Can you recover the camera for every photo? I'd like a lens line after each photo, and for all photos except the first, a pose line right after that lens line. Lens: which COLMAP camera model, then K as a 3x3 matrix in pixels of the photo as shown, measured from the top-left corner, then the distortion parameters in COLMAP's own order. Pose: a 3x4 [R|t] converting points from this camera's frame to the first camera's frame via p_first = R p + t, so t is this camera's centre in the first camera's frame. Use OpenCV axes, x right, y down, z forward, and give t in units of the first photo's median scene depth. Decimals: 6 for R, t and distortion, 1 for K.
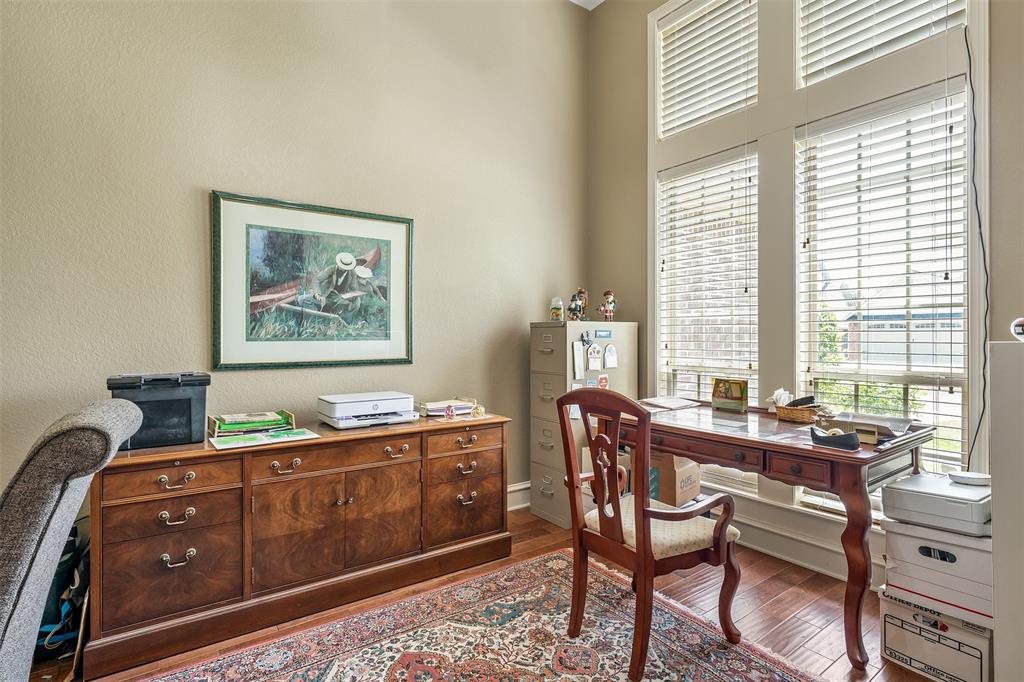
lens RADIAL K [[474.3, 0, 508.6], [0, 474.3, 340.0], [0, 0, 1]] dist [0.001970, 0.000398]
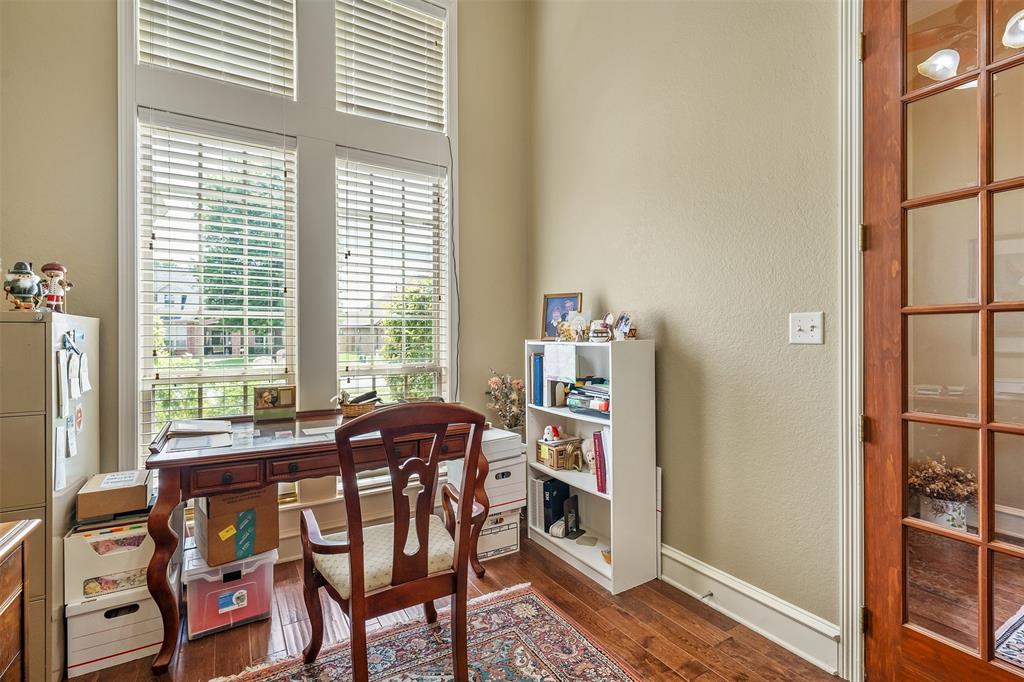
lens RADIAL K [[474.3, 0, 510.2], [0, 474.3, 336.9], [0, 0, 1]] dist [0.001970, 0.000398]
pose [[0.115143, 0.003870, 0.993341, -0.407443], [0.012329, 0.999910, -0.005325, -0.001940], [-0.993272, 0.012860, 0.115084, 0.475983]]
